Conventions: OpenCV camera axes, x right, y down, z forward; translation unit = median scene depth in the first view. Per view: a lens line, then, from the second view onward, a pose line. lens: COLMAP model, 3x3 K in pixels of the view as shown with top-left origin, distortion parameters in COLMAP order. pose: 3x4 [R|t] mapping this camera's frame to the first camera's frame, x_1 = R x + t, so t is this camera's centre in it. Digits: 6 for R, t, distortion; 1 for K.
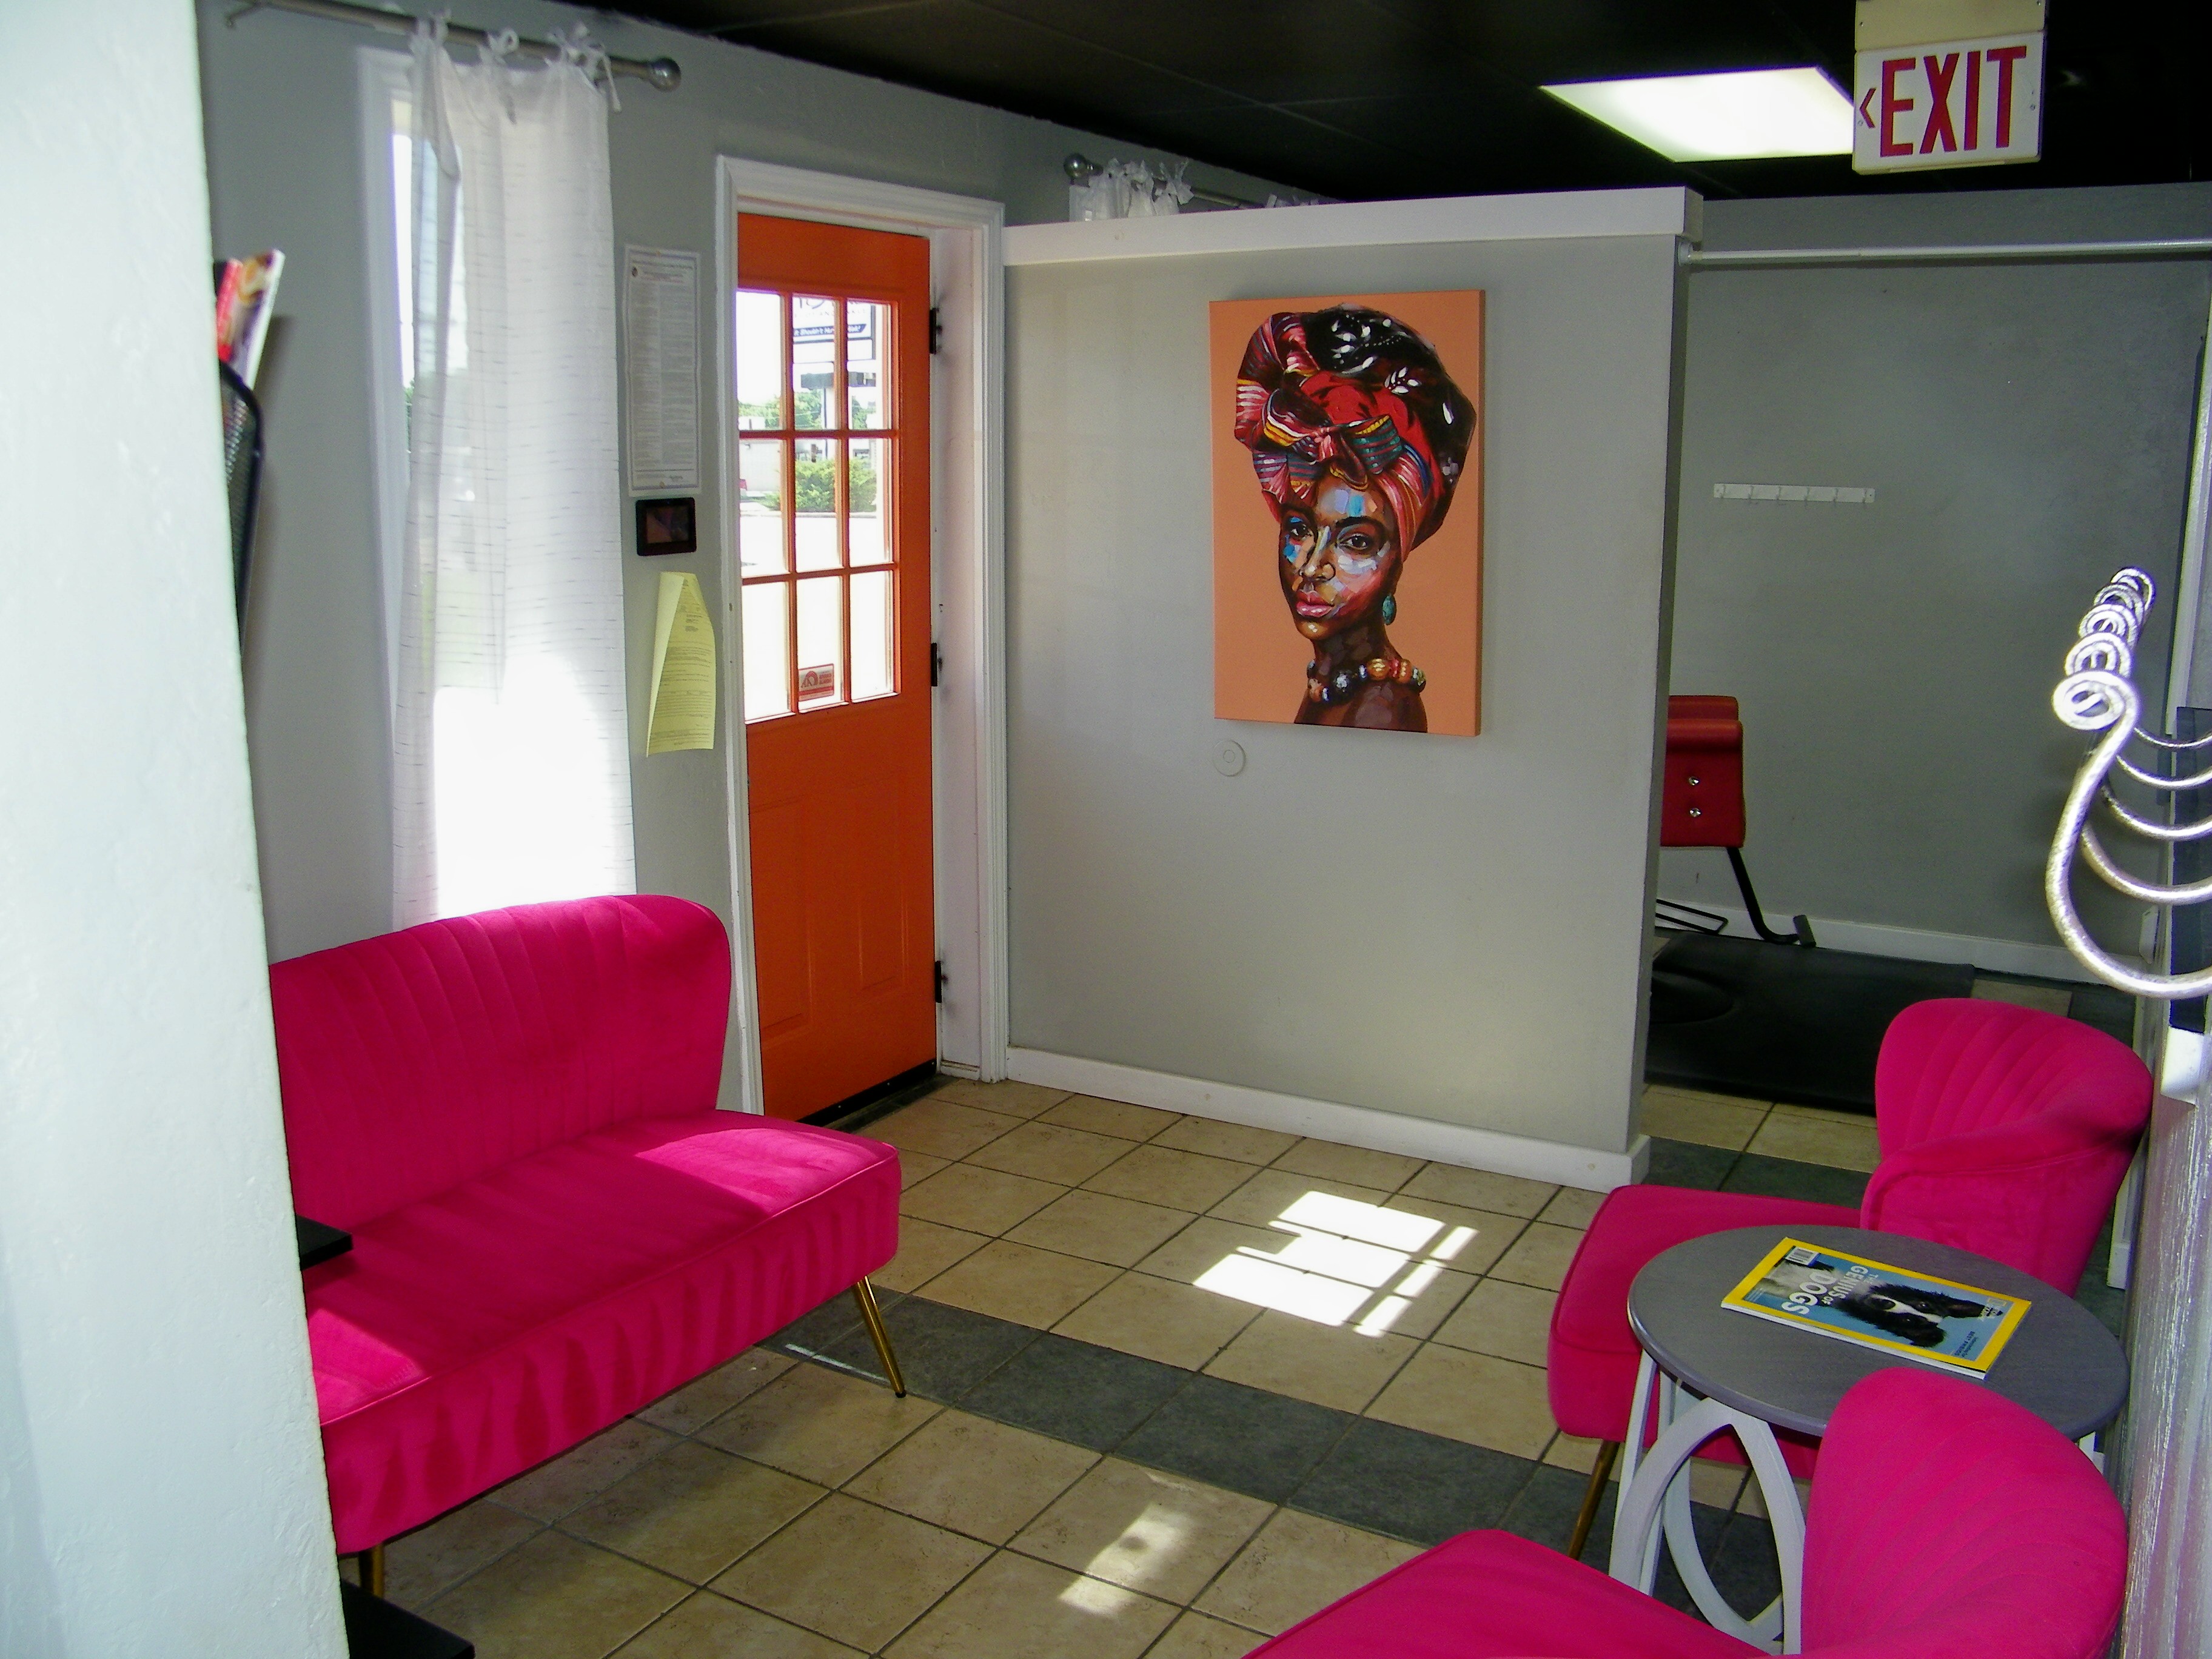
lens RADIAL K [[1901.8, 0, 1094.1], [0, 1901.8, 835.5], [0, 0, 1]] dist [-0.195212, 0.159248]
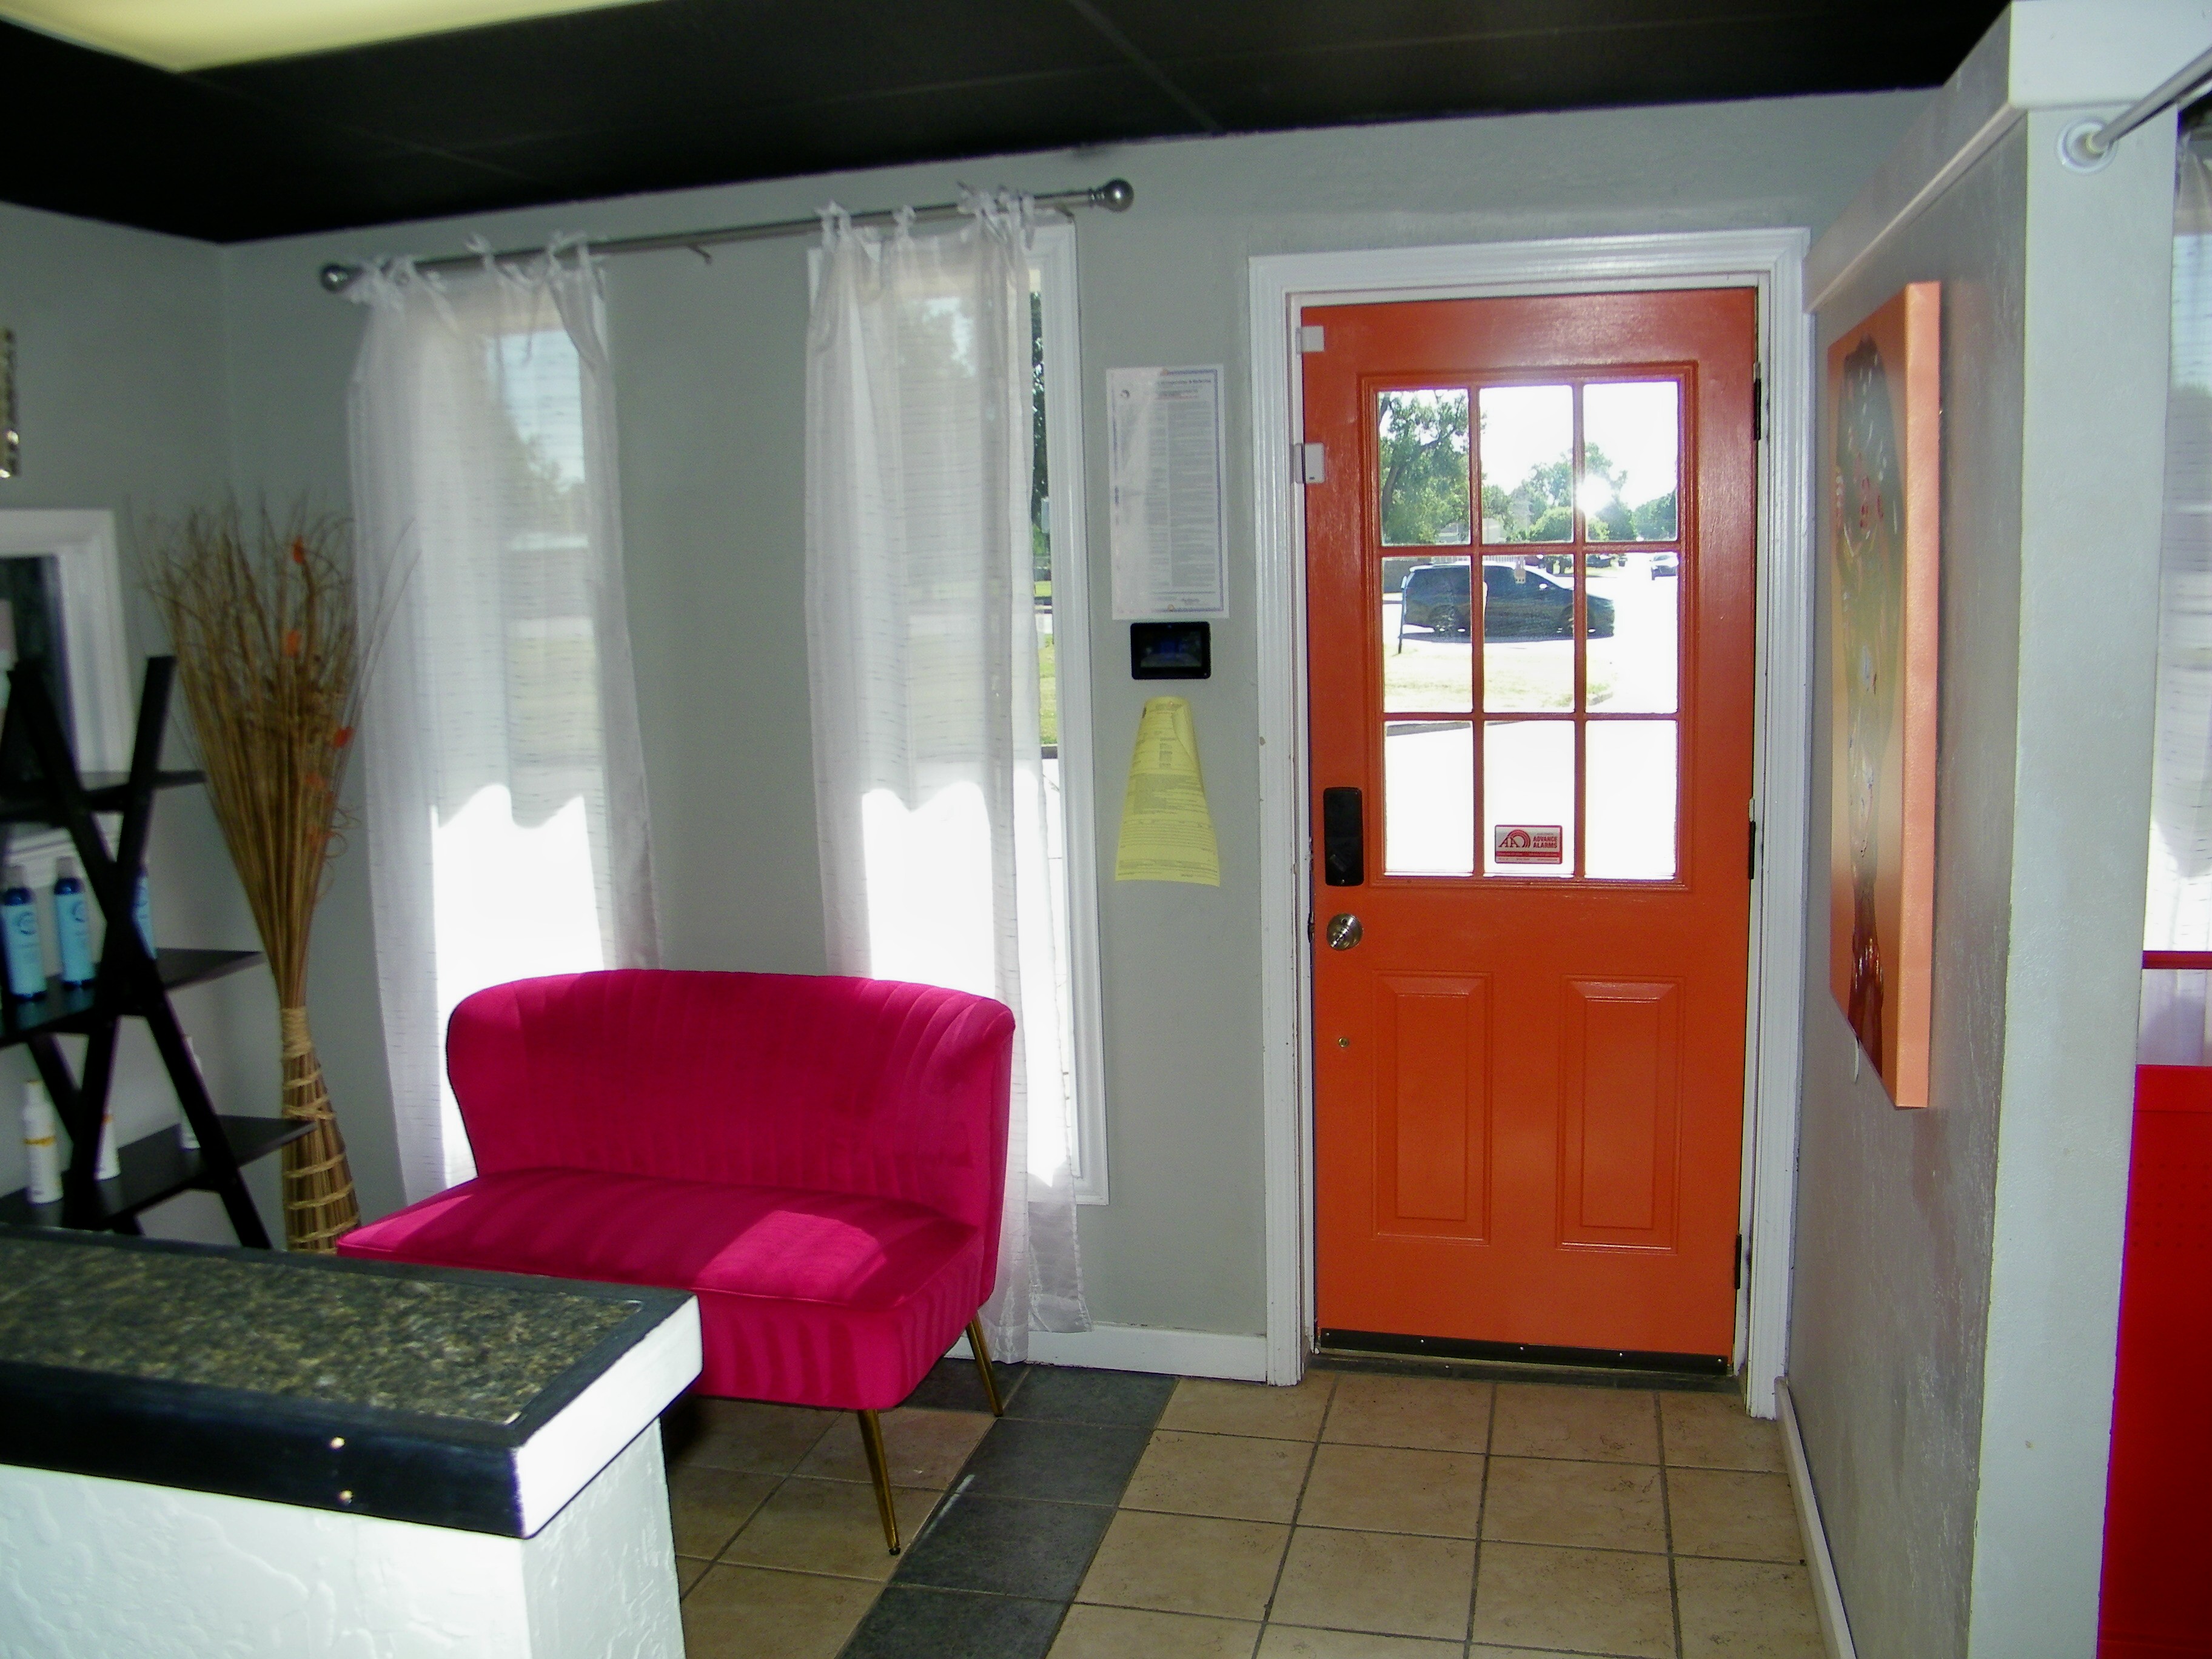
lens RADIAL K [[1901.8, 0, 1098.5], [0, 1901.8, 827.1], [0, 0, 1]] dist [-0.195212, 0.159248]
pose [[0.262558, 0.138416, -0.954937, 0.720177], [-0.166257, 0.981346, 0.096532, -0.165911], [0.950485, 0.133419, 0.280673, 0.706657]]
